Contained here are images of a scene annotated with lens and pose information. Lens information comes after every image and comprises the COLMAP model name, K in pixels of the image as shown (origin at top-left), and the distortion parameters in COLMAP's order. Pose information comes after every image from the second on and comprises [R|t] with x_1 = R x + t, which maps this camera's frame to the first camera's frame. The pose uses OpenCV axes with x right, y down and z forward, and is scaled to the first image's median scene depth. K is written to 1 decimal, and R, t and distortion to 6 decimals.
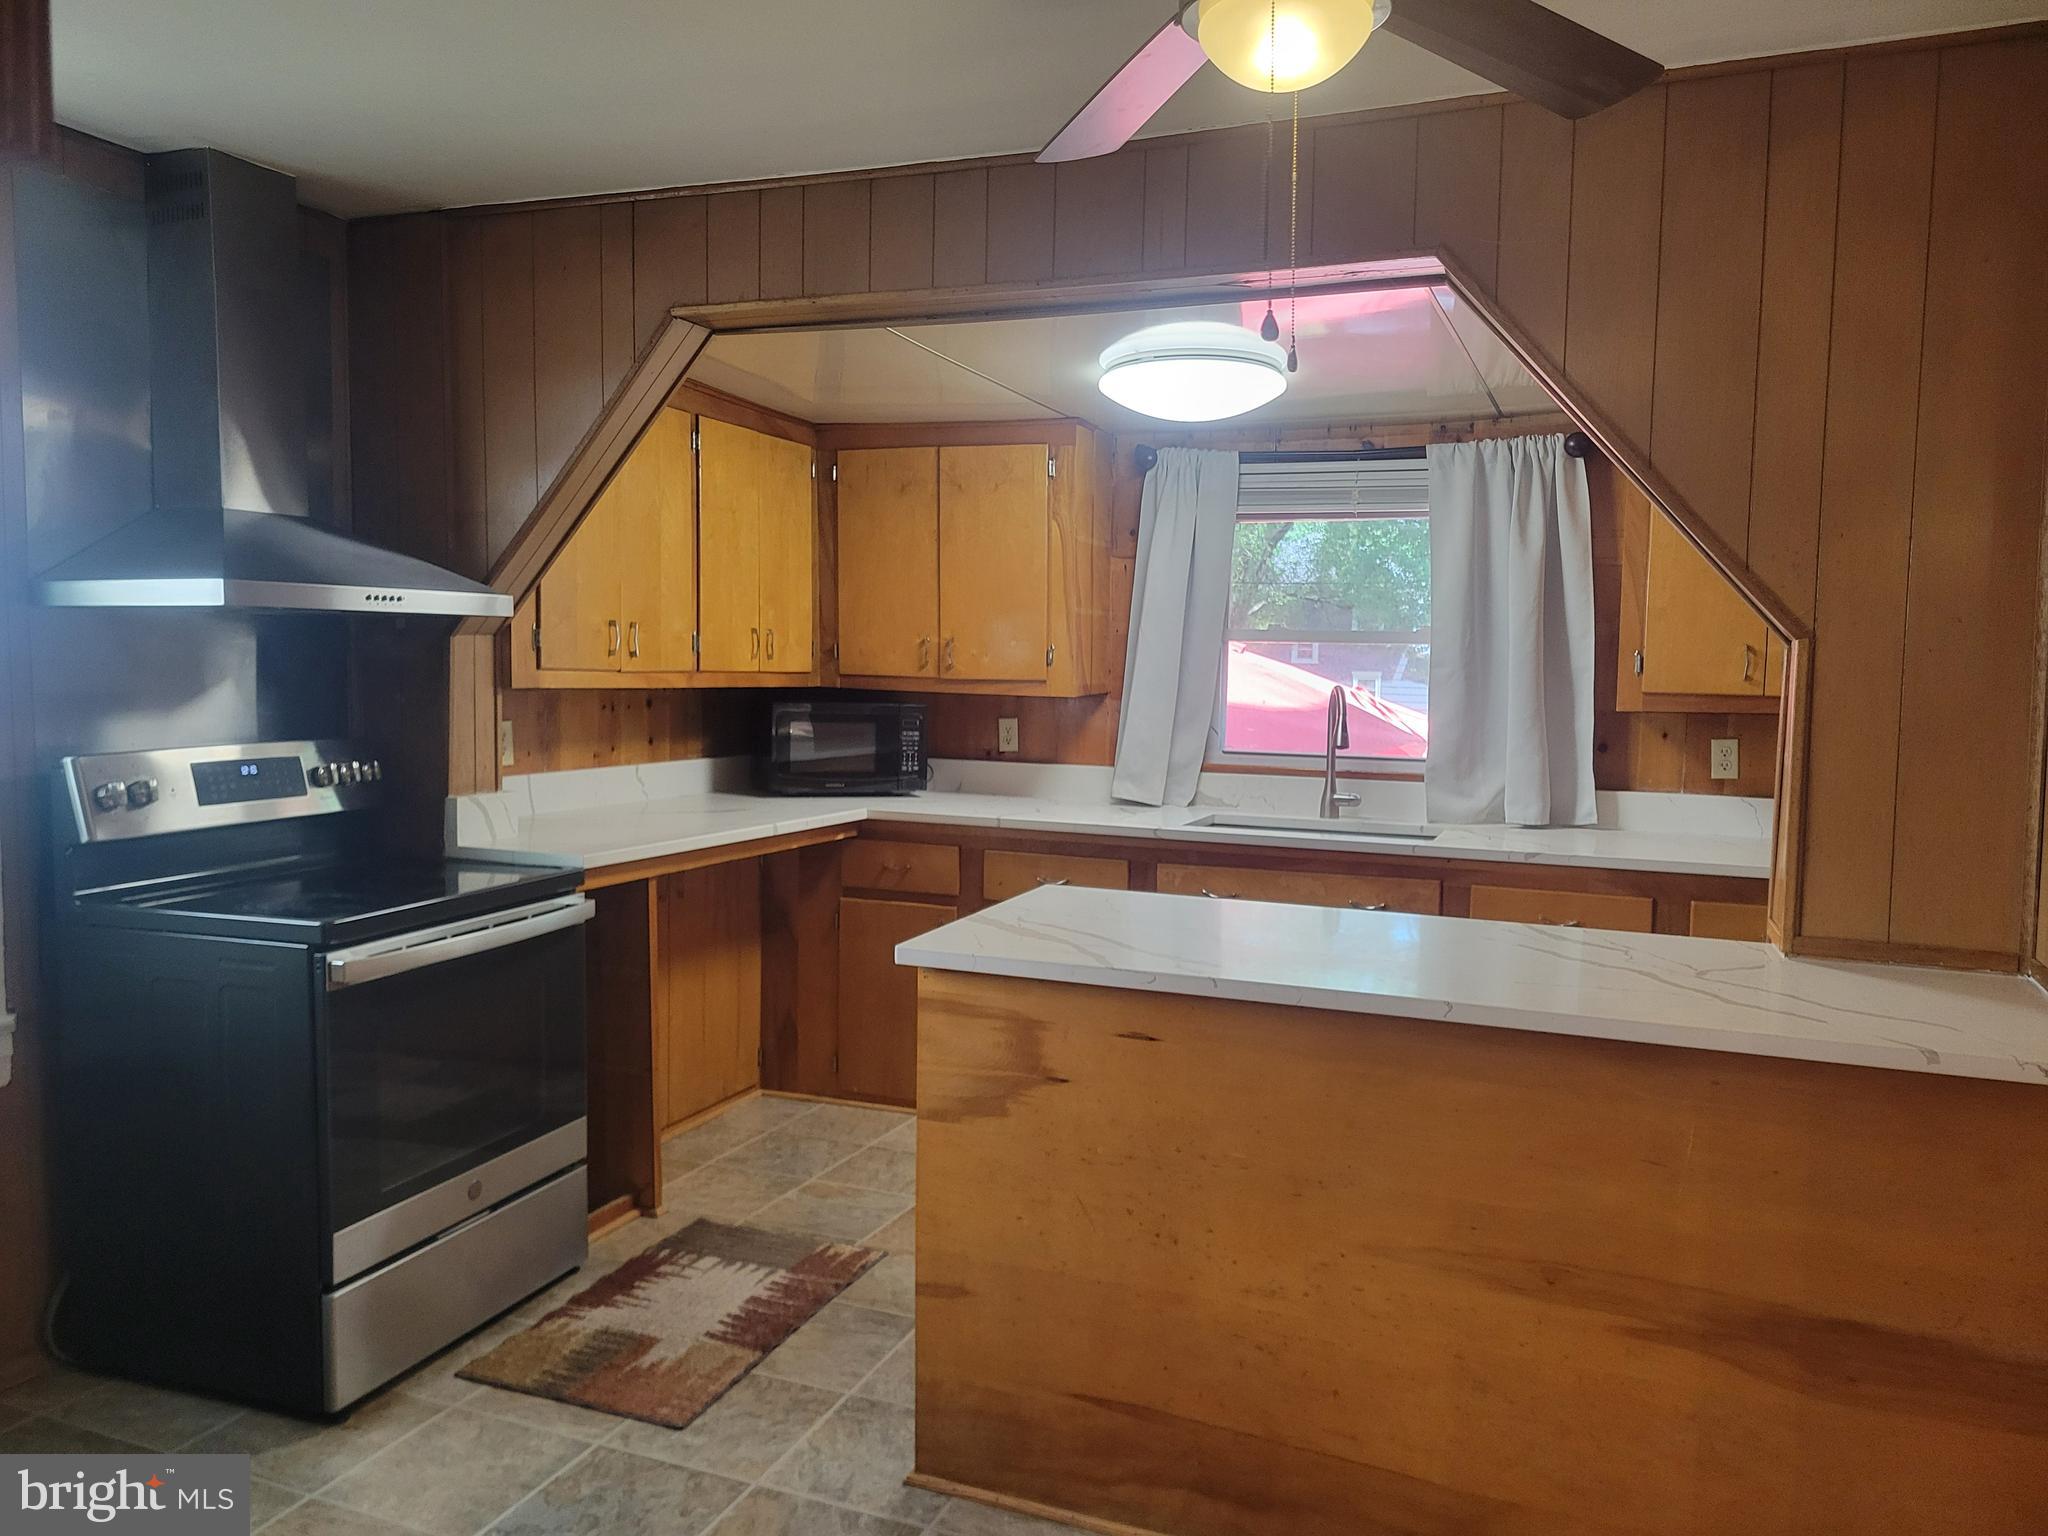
lens RADIAL K [[1533.3, 0, 1015.5], [0, 1533.3, 774.7], [0, 0, 1]] dist [0.054363, -0.035715]
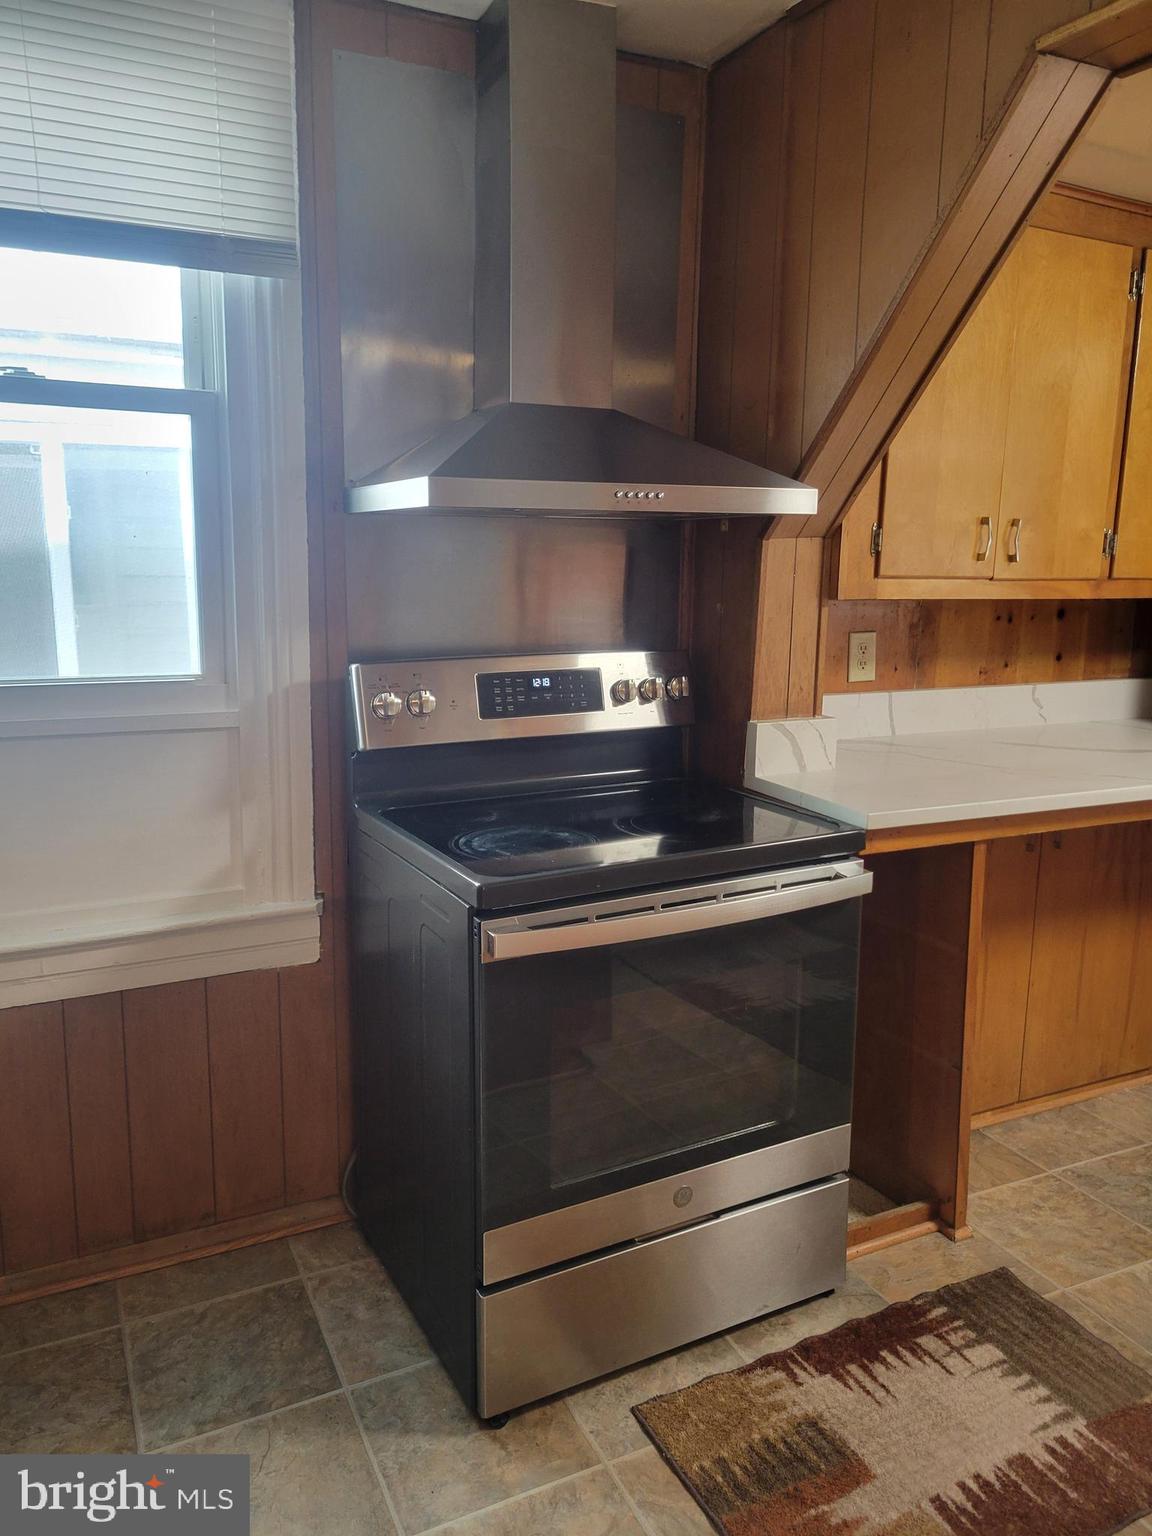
lens RADIAL K [[1150.0, 0, 565.5], [0, 1150.0, 749.7], [0, 0, 1]] dist [0.054363, -0.035715]
pose [[0.741070, 0.114429, -0.661605, -0.002630], [-0.053584, 0.992307, 0.111605, -0.037782], [0.669286, -0.047256, 0.741501, 0.425256]]
